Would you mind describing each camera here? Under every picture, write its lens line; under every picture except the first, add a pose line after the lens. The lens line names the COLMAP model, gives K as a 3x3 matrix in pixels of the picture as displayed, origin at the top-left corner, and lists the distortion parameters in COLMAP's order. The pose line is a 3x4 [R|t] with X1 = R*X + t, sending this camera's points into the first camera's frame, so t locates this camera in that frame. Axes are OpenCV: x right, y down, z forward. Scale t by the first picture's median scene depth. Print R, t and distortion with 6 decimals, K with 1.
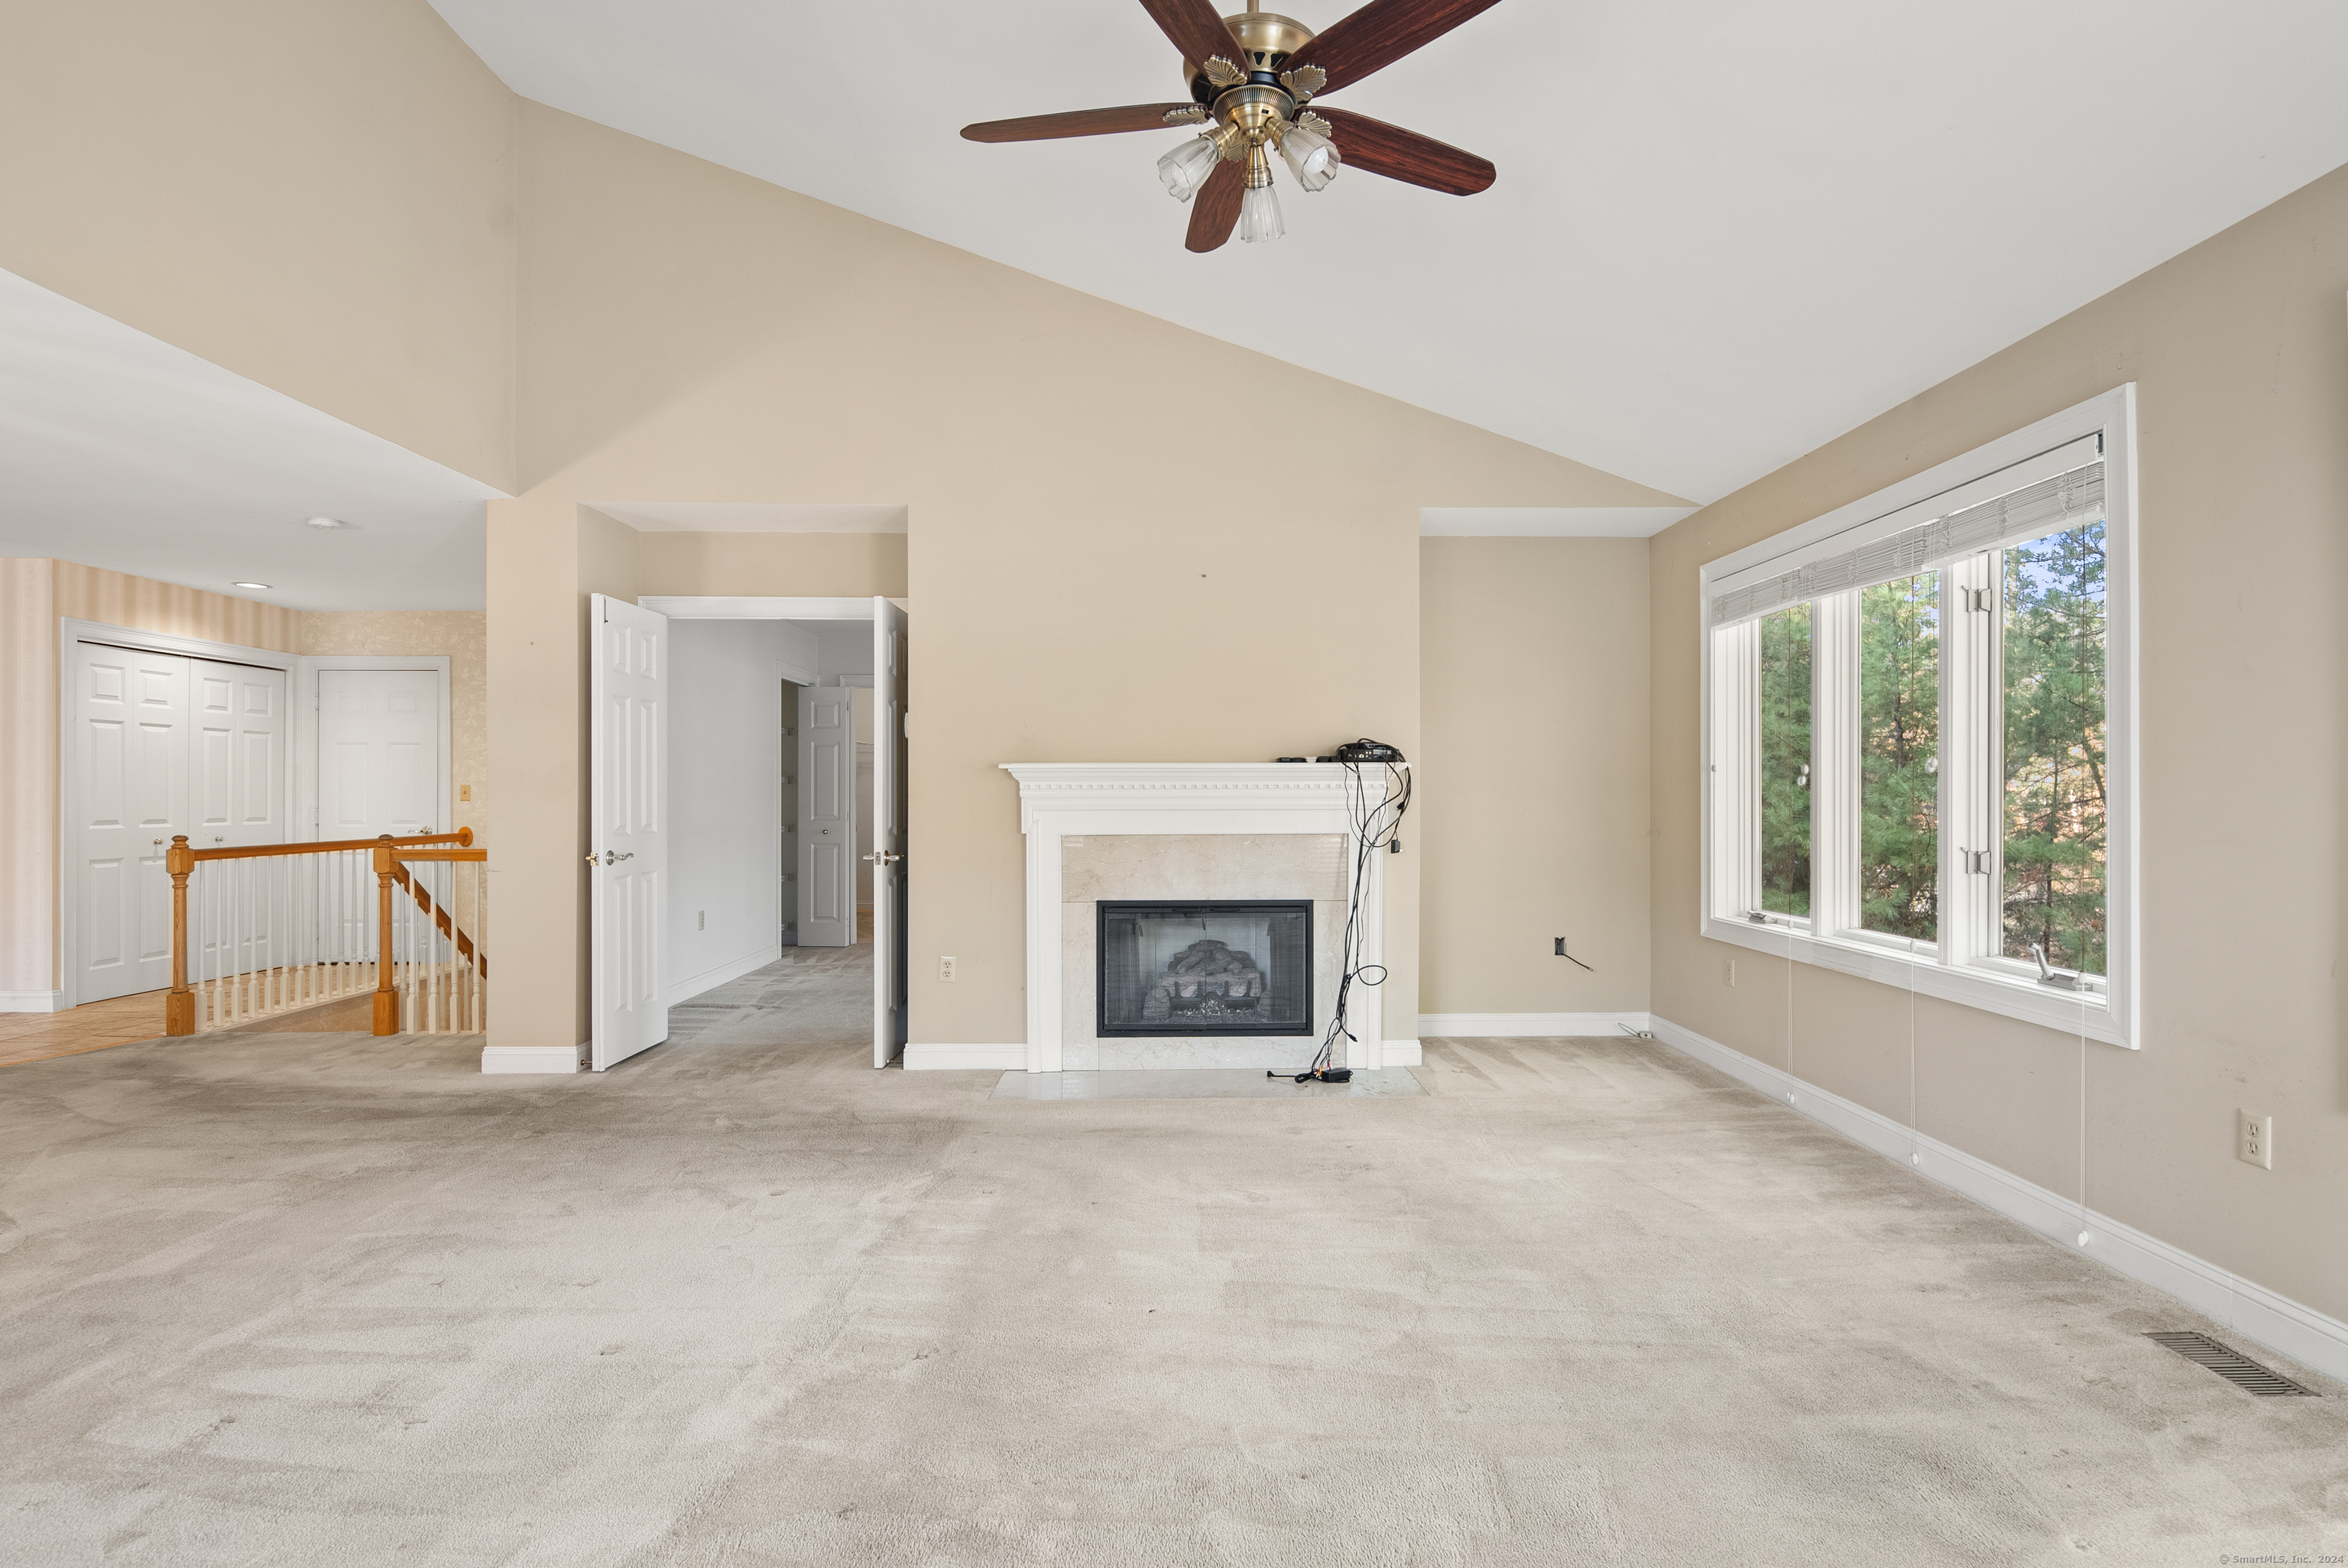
lens RADIAL K [[1158.6, 0, 1199.0], [0, 1158.6, 795.0], [0, 0, 1]] dist [0.005323, -0.004815]
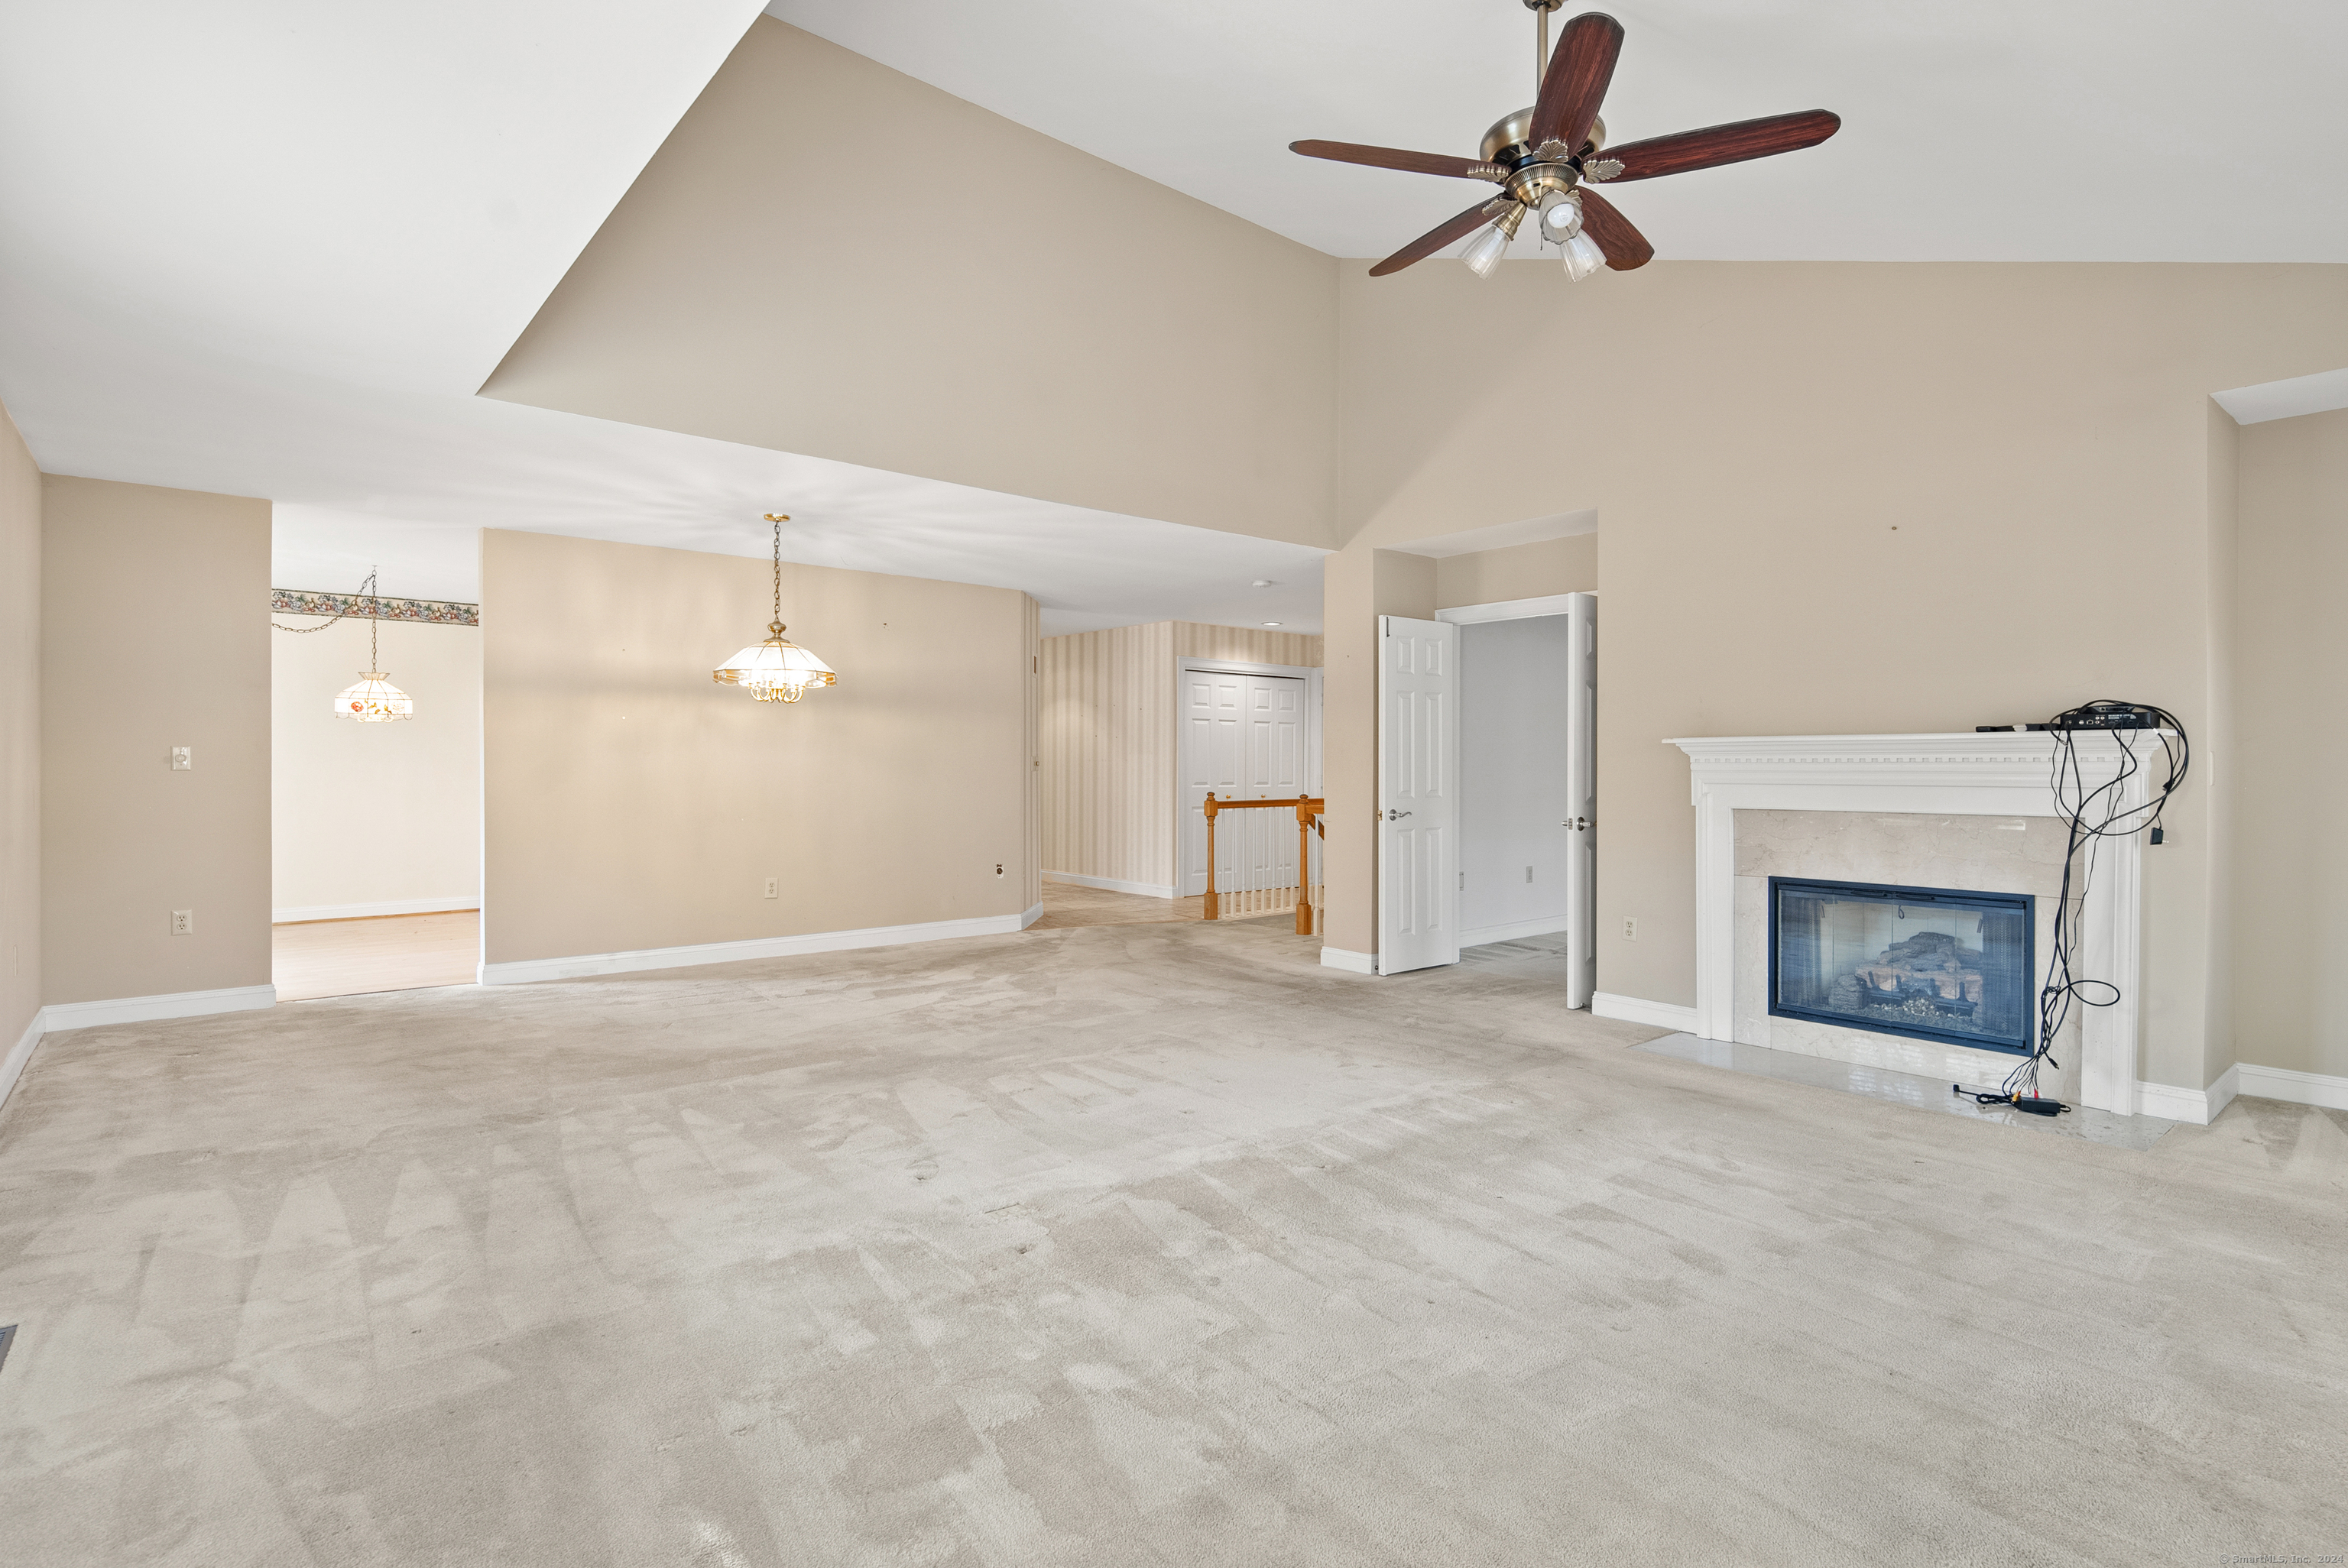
lens RADIAL K [[1158.6, 0, 1182.4], [0, 1158.6, 769.4], [0, 0, 1]] dist [0.005323, -0.004815]
pose [[0.622116, 0.004679, -0.782911, 0.371319], [-0.003600, 0.999989, 0.003116, -0.000736], [0.782917, 0.000880, 0.622126, -0.003553]]
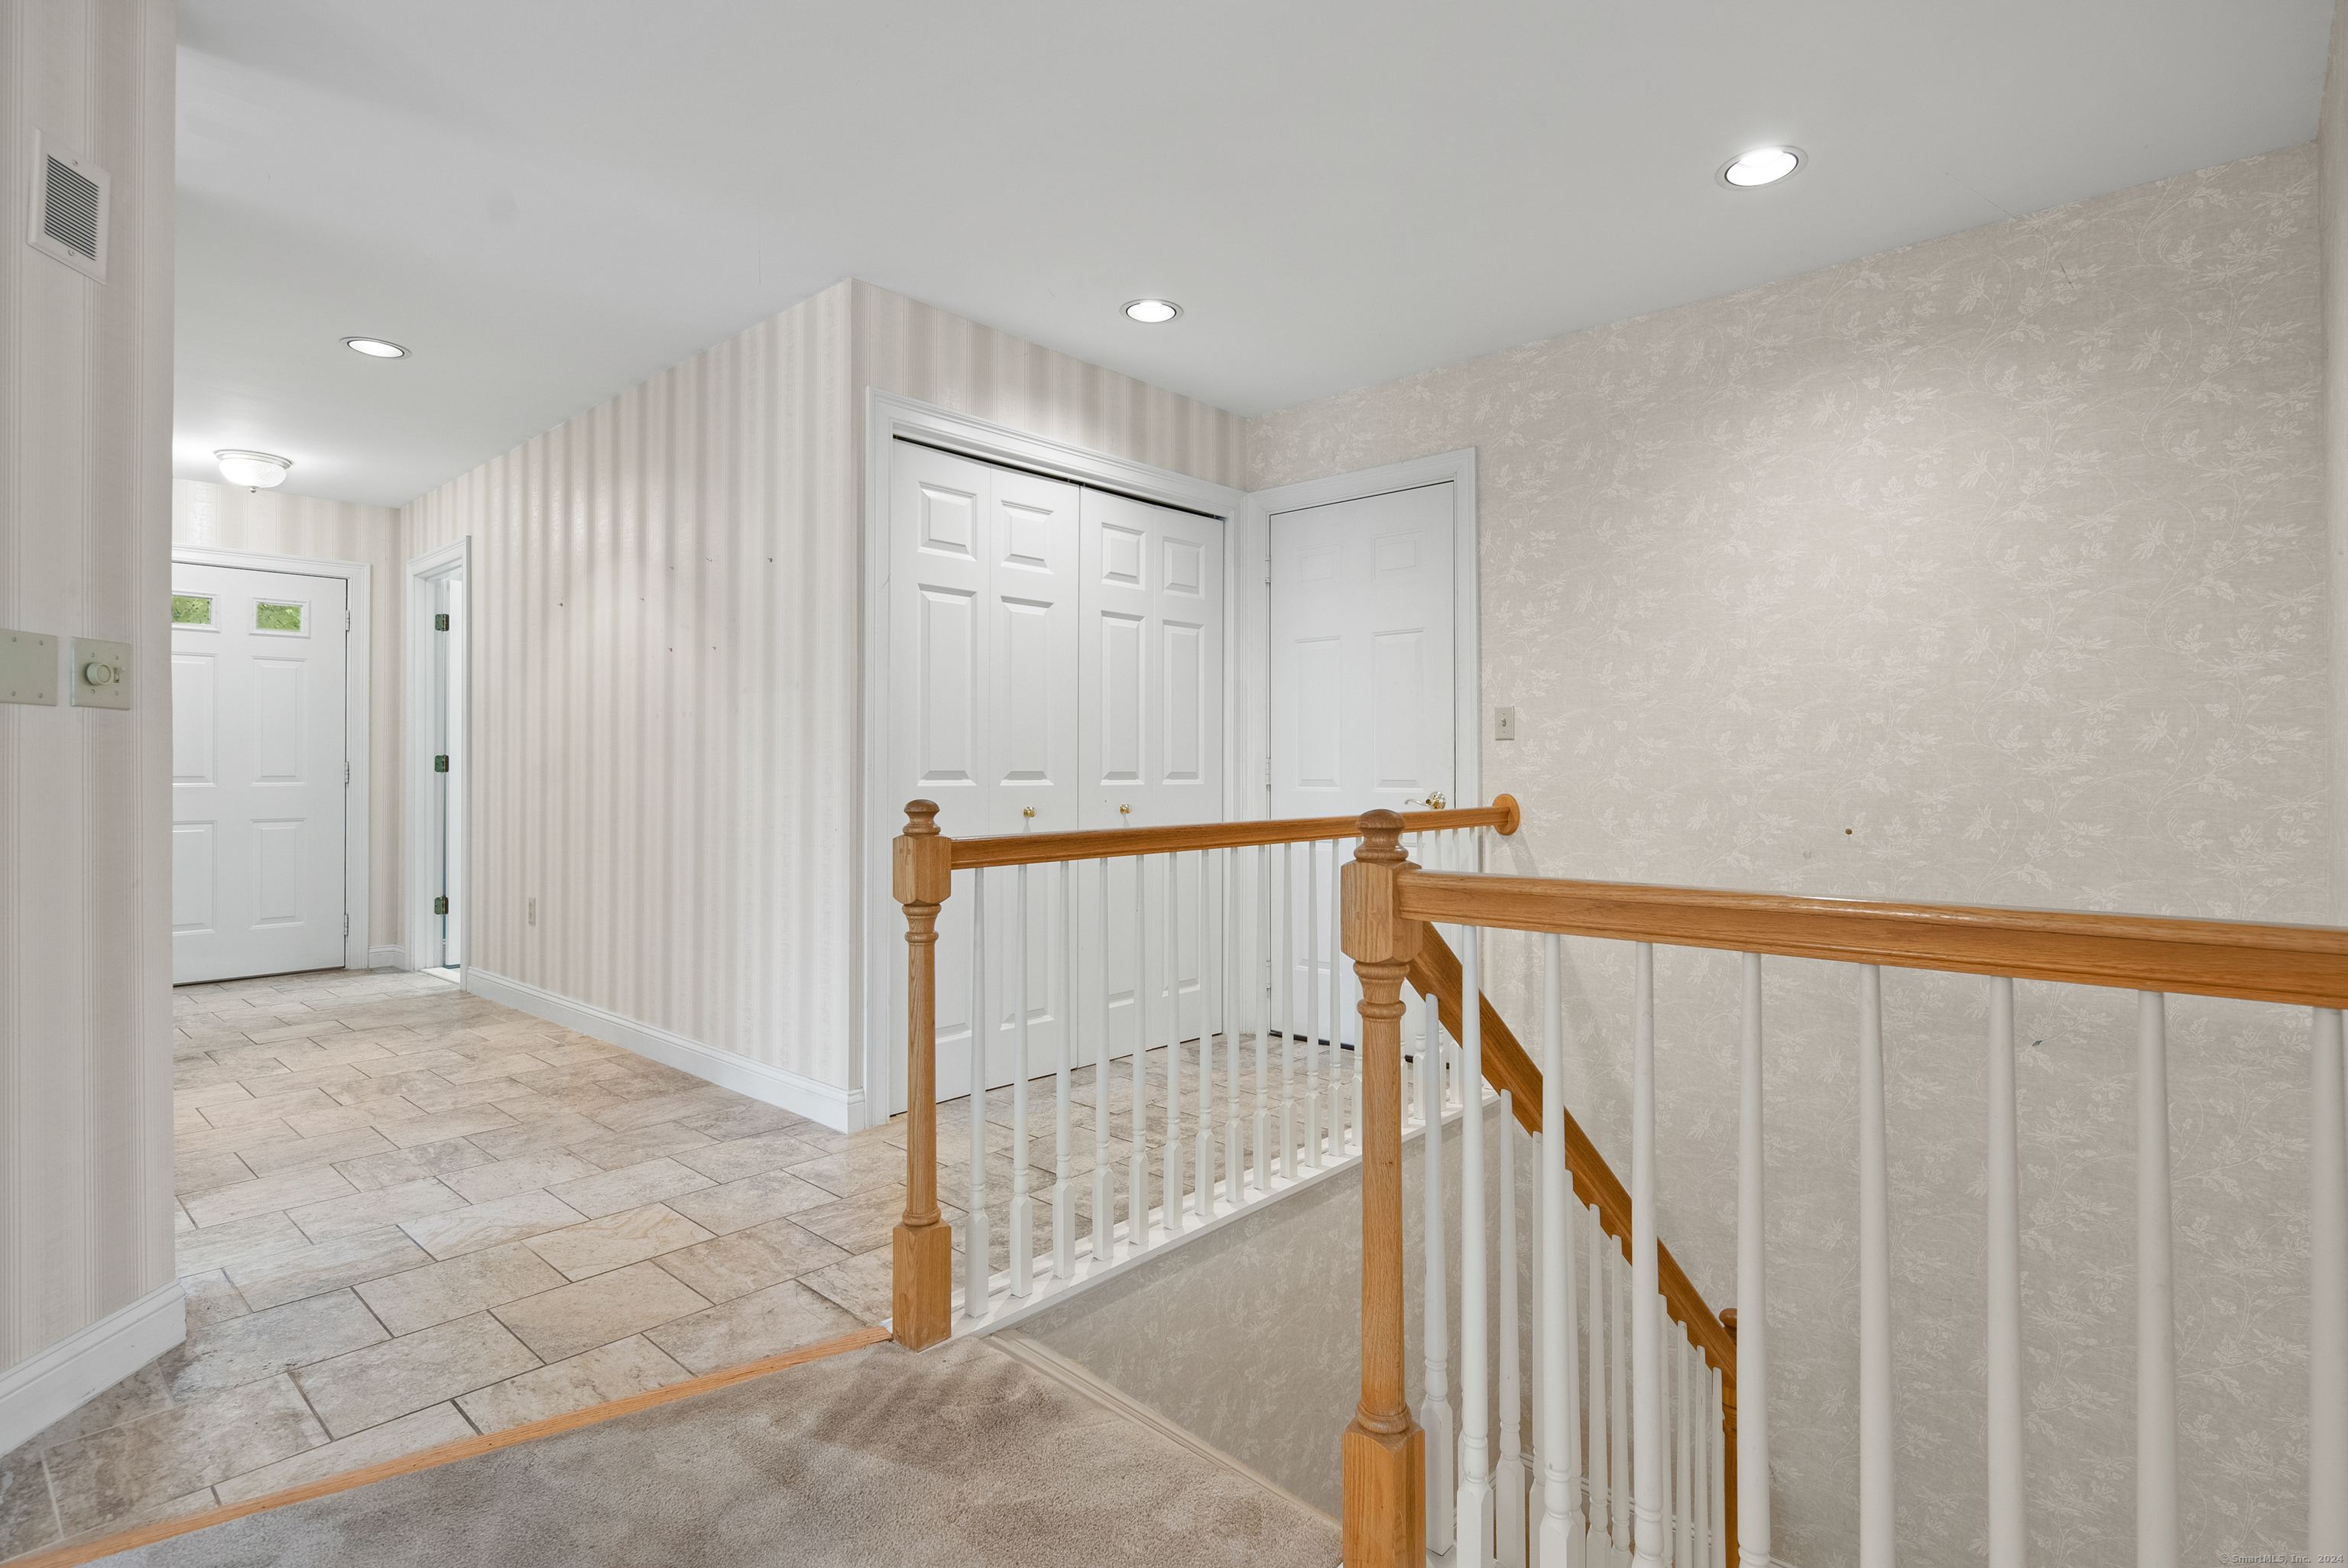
lens RADIAL K [[1158.6, 0, 1211.0], [0, 1158.6, 756.9], [0, 0, 1]] dist [0.005323, -0.004815]
pose [[0.738162, -0.008628, -0.674569, -0.642013], [-0.000590, 0.999910, -0.013435, 0.029674], [0.674624, 0.010315, 0.738090, 0.906780]]
